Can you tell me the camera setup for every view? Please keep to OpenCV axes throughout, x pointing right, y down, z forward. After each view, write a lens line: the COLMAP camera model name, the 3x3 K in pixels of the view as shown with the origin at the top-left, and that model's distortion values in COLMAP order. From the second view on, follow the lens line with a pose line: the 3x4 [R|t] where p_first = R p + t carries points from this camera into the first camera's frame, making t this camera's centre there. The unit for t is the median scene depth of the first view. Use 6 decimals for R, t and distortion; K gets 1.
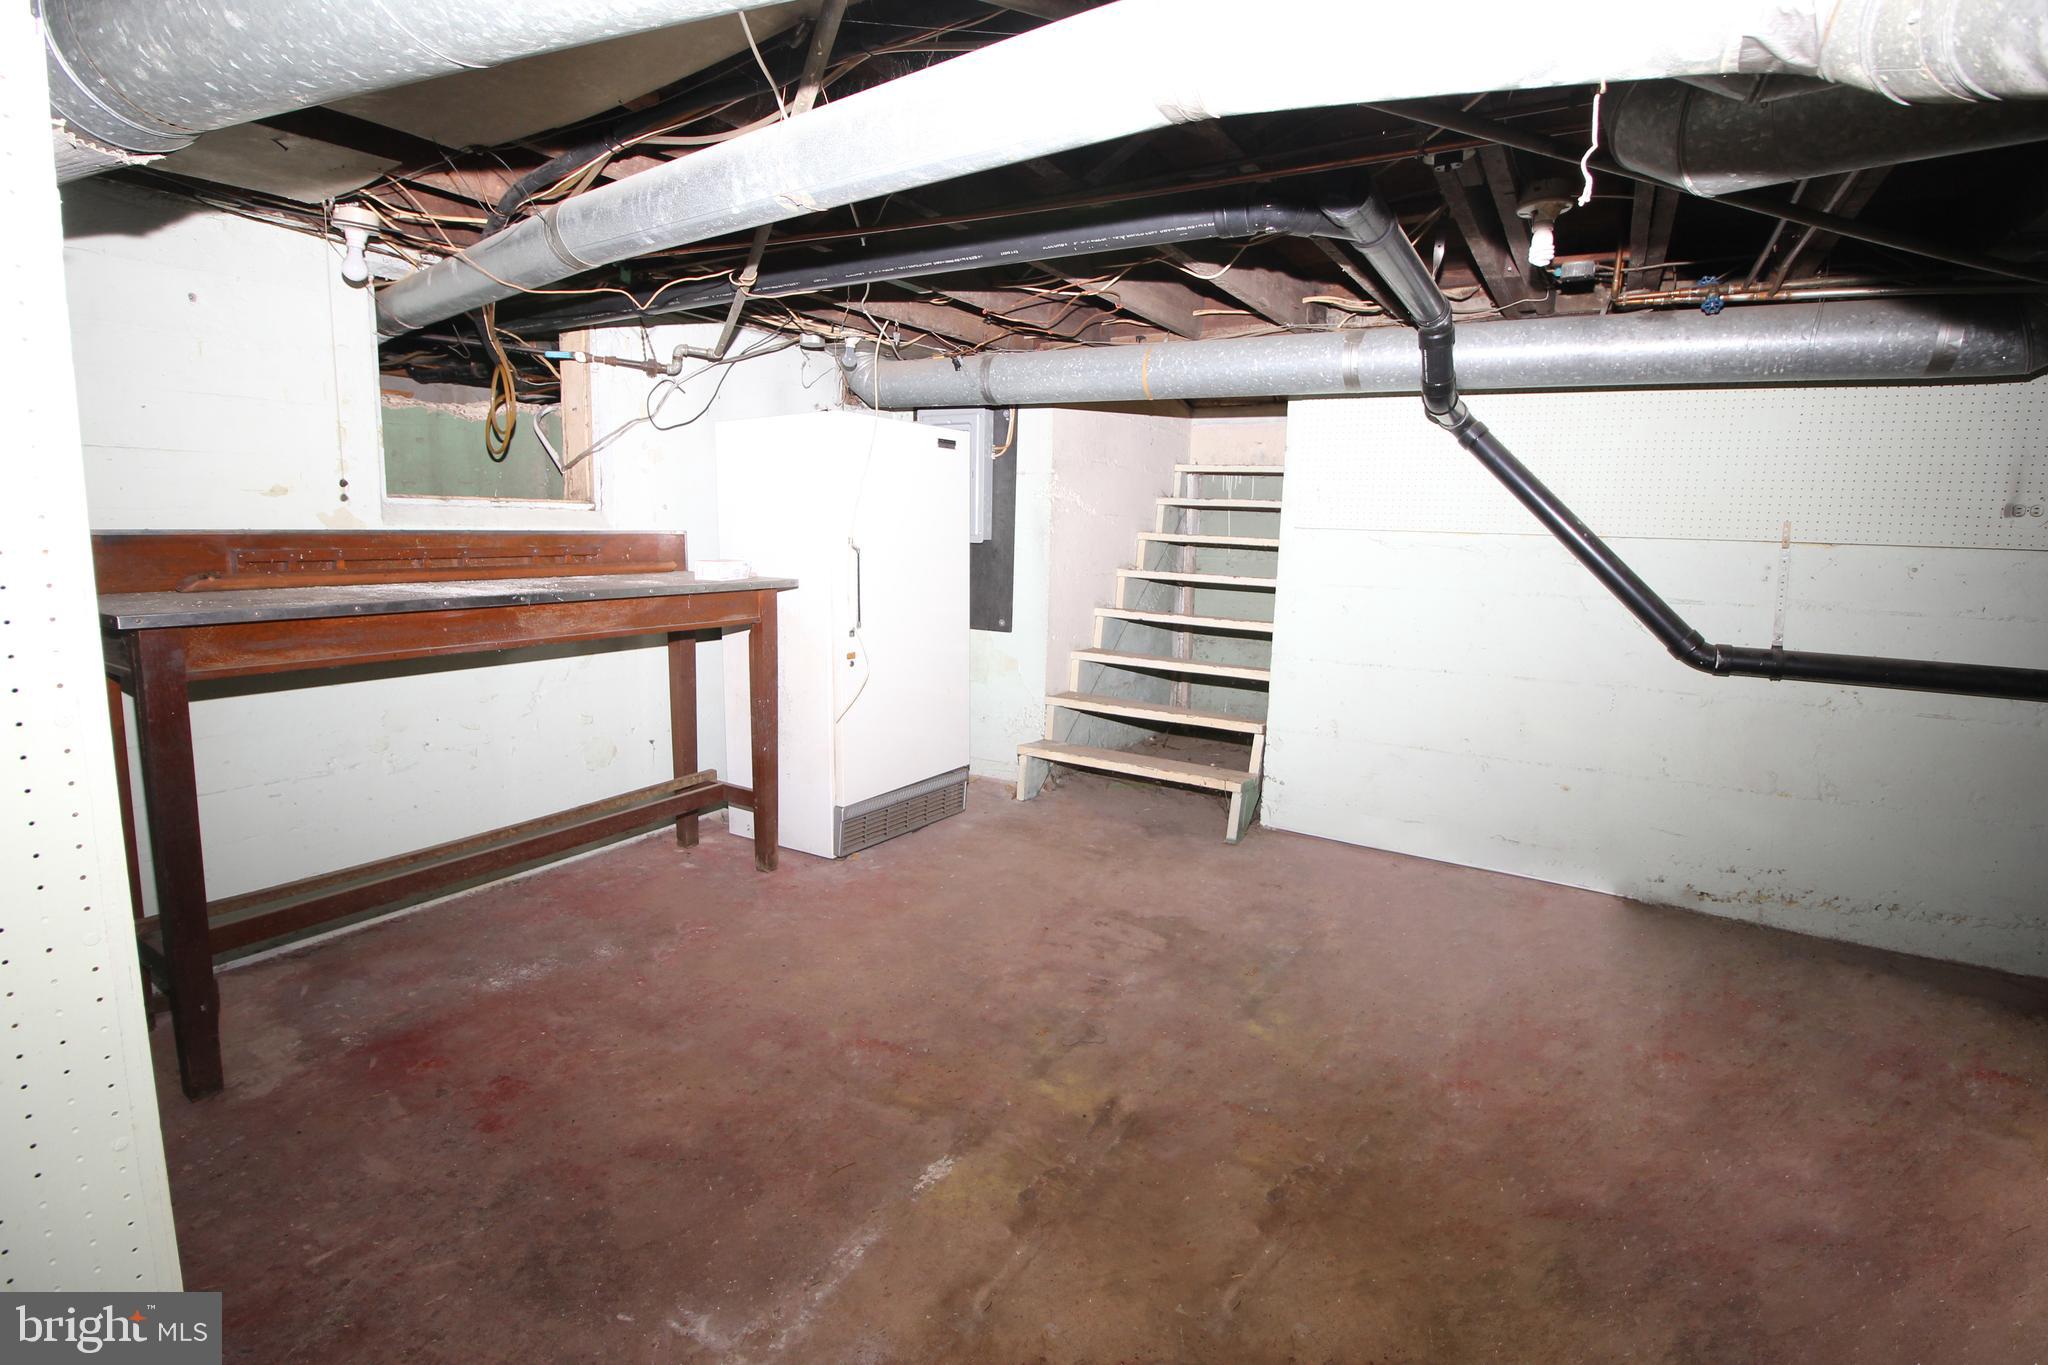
lens RADIAL K [[941.1, 0, 1018.2], [0, 941.1, 679.6], [0, 0, 1]] dist [-0.012576, -0.000566]
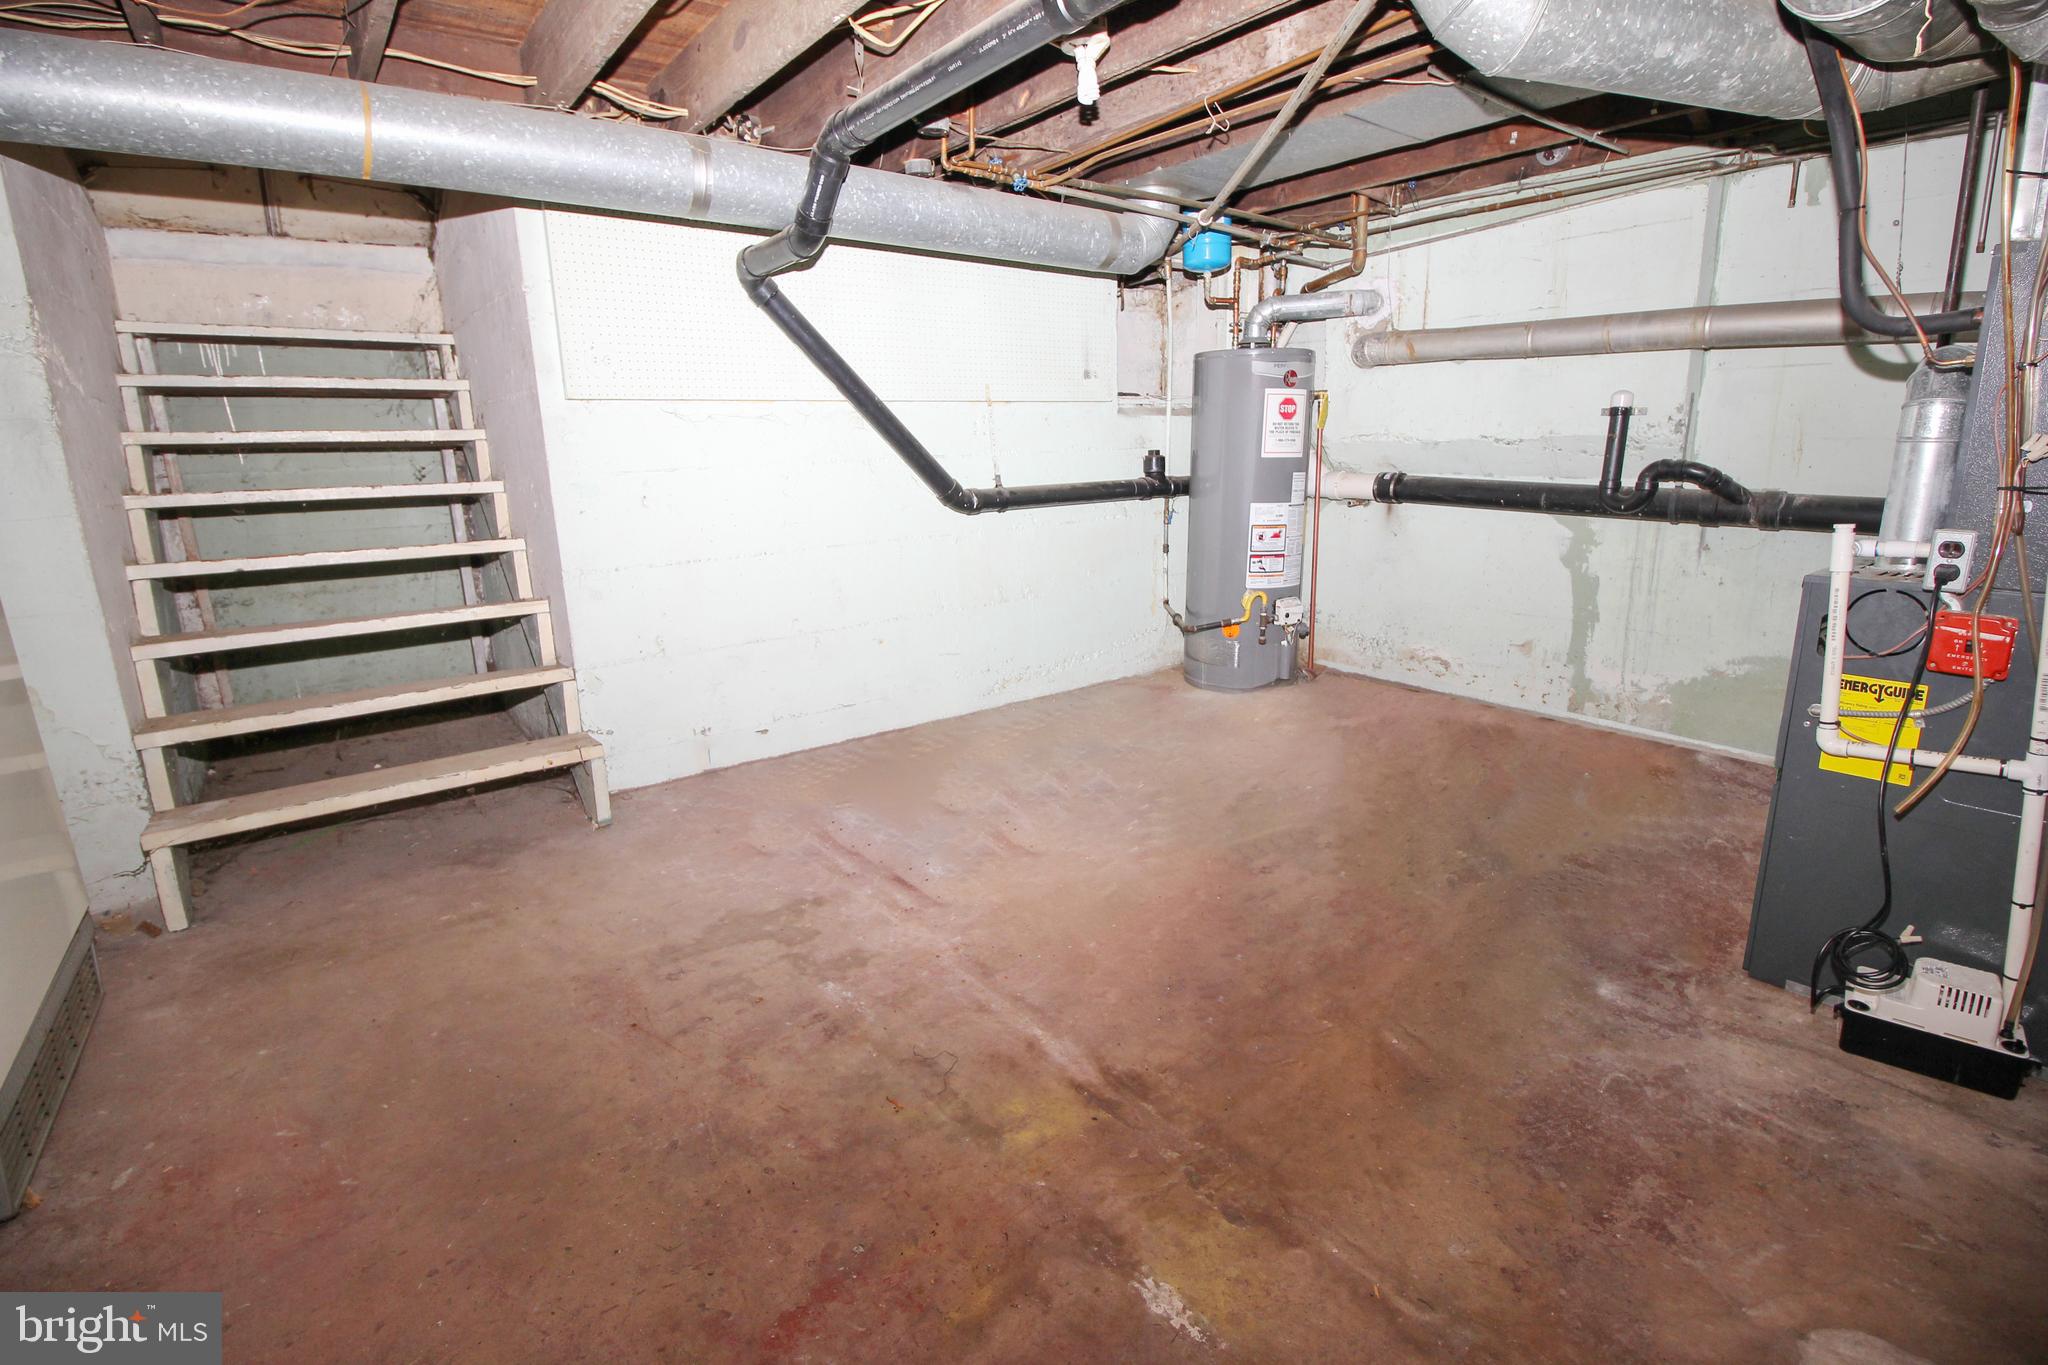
lens RADIAL K [[941.1, 0, 1023.5], [0, 941.1, 665.5], [0, 0, 1]] dist [-0.012576, -0.000566]
pose [[0.356960, -0.249942, 0.900060, -0.423779], [0.190294, 0.962791, 0.191892, -0.042323], [-0.914531, 0.102778, 0.391241, 0.545065]]
